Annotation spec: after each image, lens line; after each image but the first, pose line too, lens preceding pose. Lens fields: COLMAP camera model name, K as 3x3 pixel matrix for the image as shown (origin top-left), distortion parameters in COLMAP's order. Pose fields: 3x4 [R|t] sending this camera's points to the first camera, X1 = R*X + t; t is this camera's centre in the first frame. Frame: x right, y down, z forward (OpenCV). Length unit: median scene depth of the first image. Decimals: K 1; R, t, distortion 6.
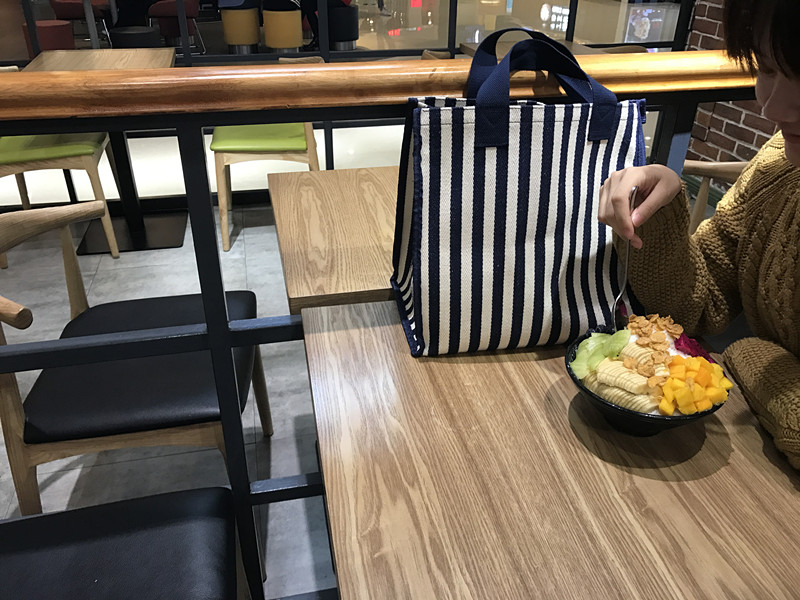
lens RADIAL K [[665.0, 0, 400.2], [0, 665.0, 301.4], [0, 0, 1]] dist [0.005836, -0.004889]
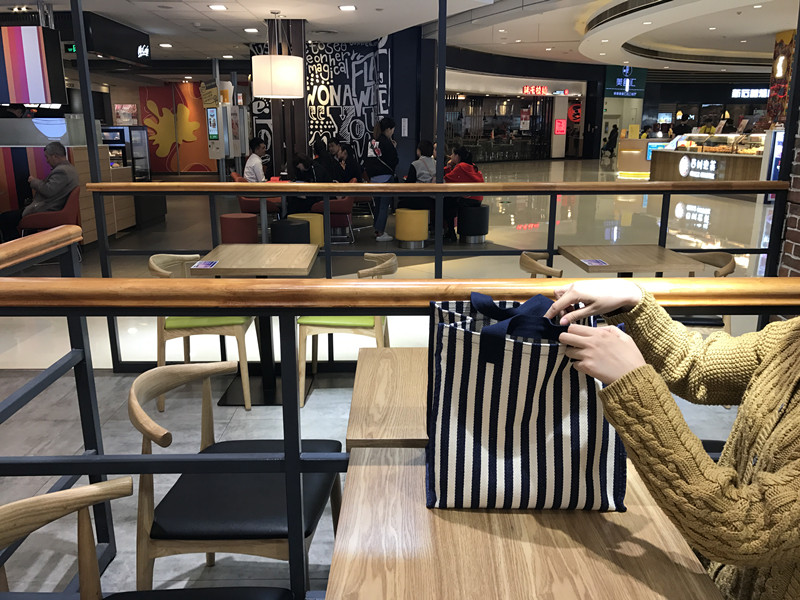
lens RADIAL K [[665.0, 0, 400.9], [0, 665.0, 300.8], [0, 0, 1]] dist [0.005836, -0.004889]
pose [[0.977441, 0.043055, -0.206775, 0.235086], [-0.095741, 0.962962, -0.252065, 0.060000], [0.188263, 0.266176, 0.945361, -0.373695]]
